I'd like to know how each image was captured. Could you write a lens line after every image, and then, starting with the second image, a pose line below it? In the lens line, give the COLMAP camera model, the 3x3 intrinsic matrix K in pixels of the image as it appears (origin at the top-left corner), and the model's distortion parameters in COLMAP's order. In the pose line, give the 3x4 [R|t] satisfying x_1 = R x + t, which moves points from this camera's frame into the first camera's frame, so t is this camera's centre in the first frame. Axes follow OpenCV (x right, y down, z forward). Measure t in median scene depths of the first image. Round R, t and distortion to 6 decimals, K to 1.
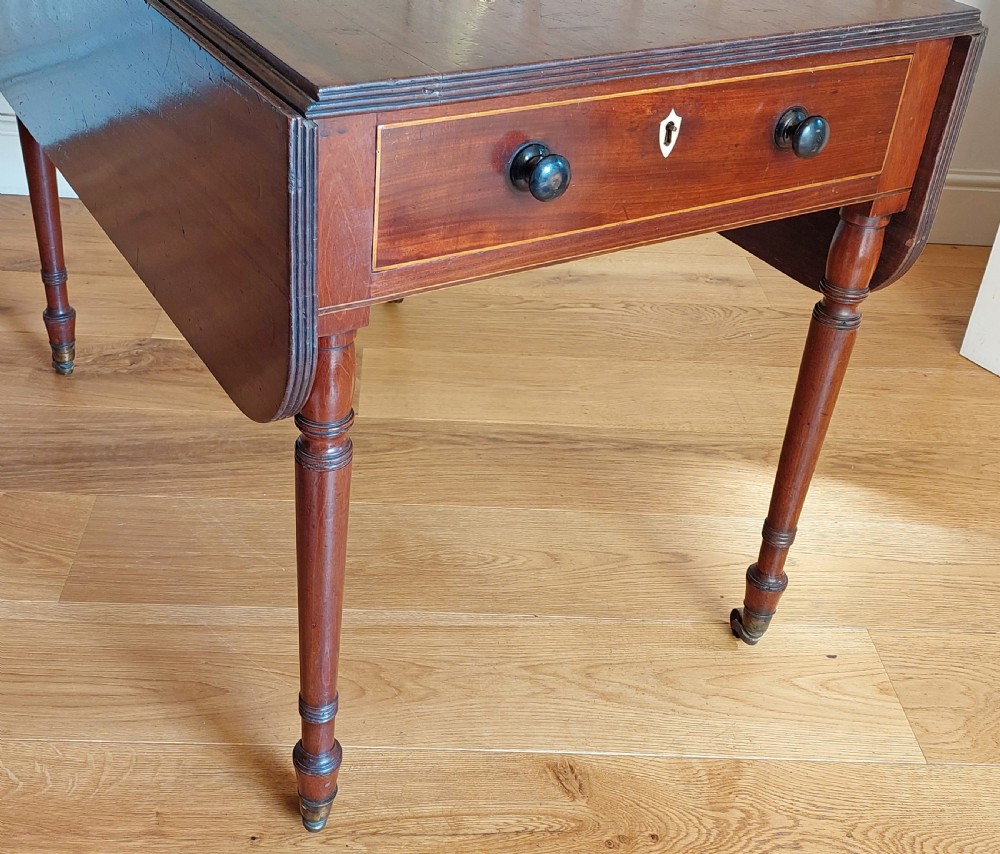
lens RADIAL K [[1227.7, 0, 445.6], [0, 1227.7, 320.2], [0, 0, 1]] dist [0.101014, -0.194865]
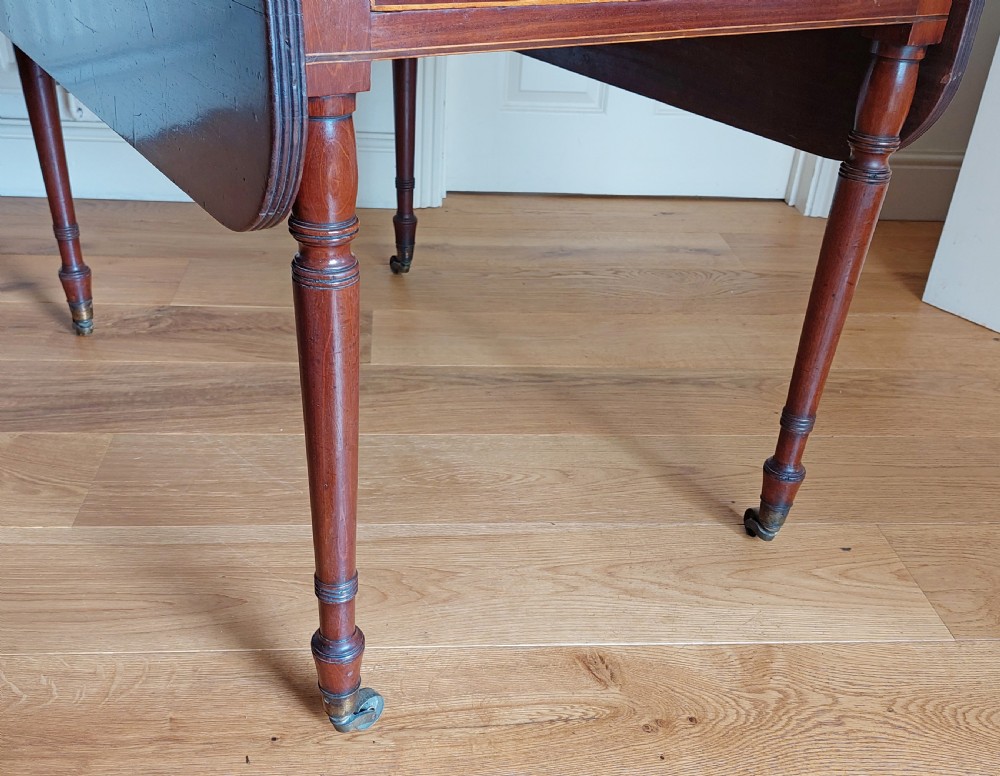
lens RADIAL K [[983.9, 0, 474.6], [0, 983.9, 408.7], [0, 0, 1]] dist [0.096812, -0.187680]
pose [[0.998767, -0.038478, 0.031353, -0.014694], [0.037746, 0.999008, 0.023620, 0.136619], [-0.032231, -0.022408, 0.999229, 0.218510]]
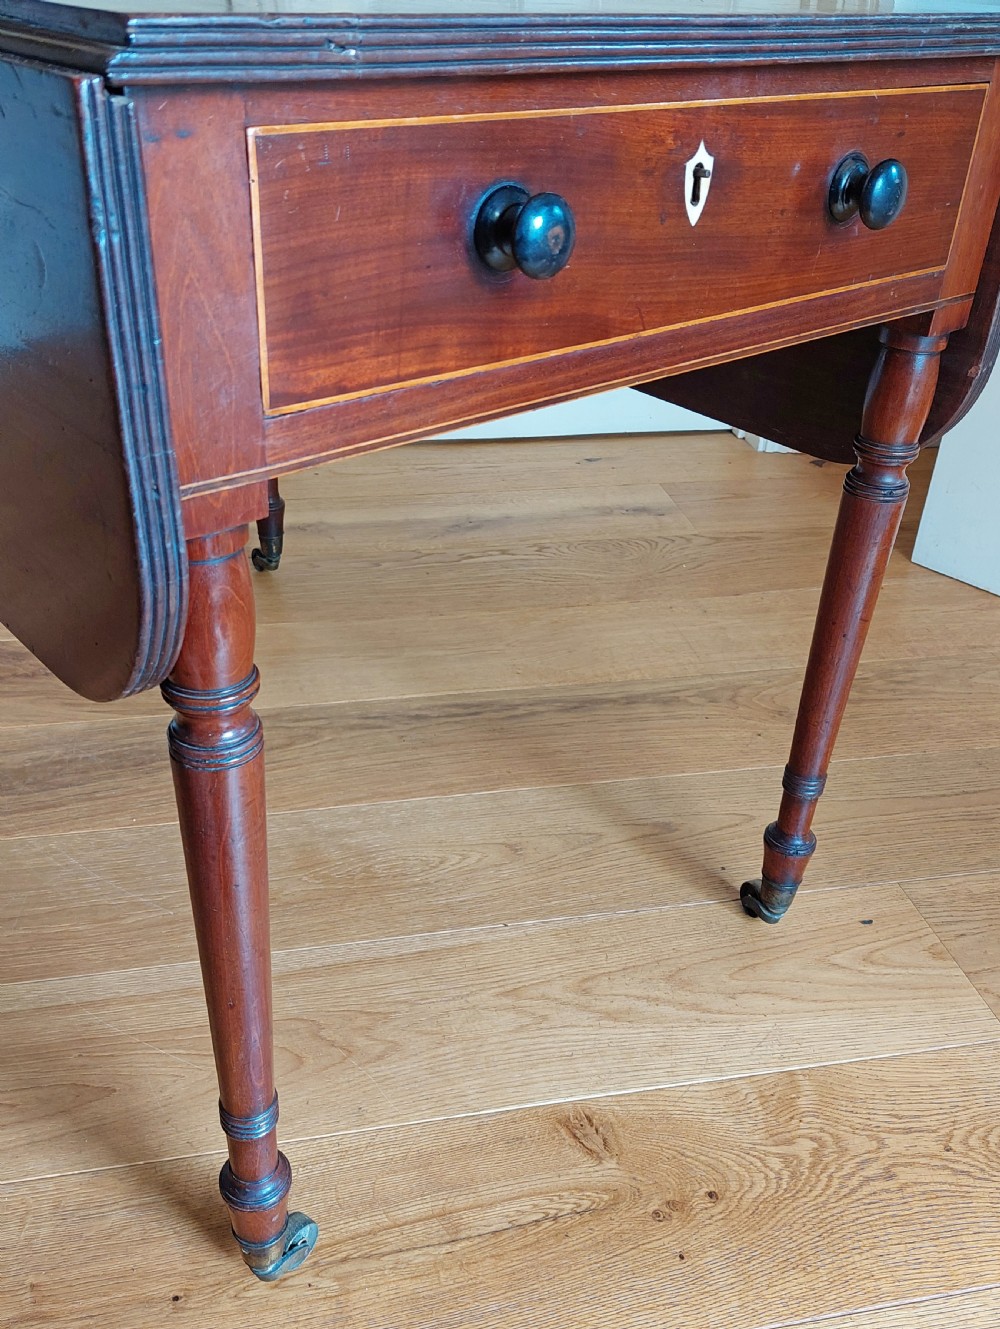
lens RADIAL K [[1211.7, 0, 473.9], [0, 1211.7, 680.3], [0, 0, 1]] dist [0.102555, -0.190846]
pose [[0.984489, -0.115962, 0.131661, -0.034460], [0.108834, 0.992240, 0.060126, 0.039056], [-0.137612, -0.044864, 0.989470, 0.266493]]
